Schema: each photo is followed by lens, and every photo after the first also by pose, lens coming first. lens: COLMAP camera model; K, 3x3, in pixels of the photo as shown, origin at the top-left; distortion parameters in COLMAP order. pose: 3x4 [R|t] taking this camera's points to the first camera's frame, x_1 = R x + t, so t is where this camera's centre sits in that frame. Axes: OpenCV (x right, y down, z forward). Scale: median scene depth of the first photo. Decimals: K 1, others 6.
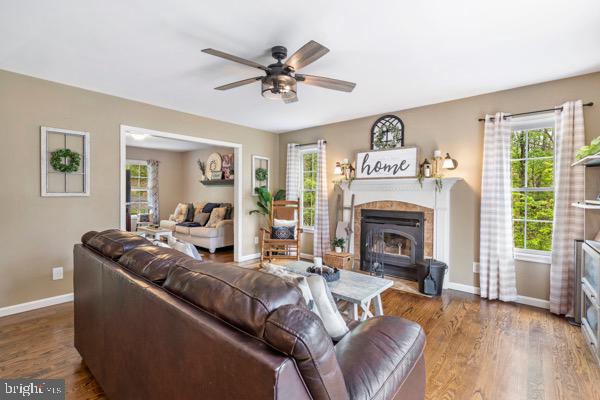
lens RADIAL K [[274.4, 0, 298.0], [0, 274.4, 198.5], [0, 0, 1]] dist [0.002326, 0.000083]
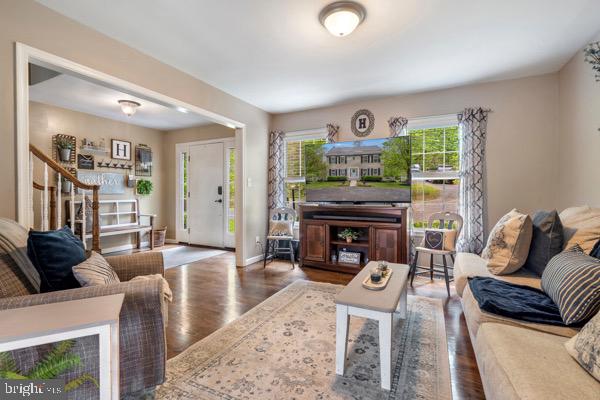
lens RADIAL K [[274.4, 0, 299.8], [0, 274.4, 197.4], [0, 0, 1]] dist [0.002326, 0.000083]
pose [[0.251532, -0.002406, -0.967846, -0.171084], [-0.000525, 0.999996, -0.002623, 0.004836], [0.967849, 0.001168, 0.251530, 0.646386]]
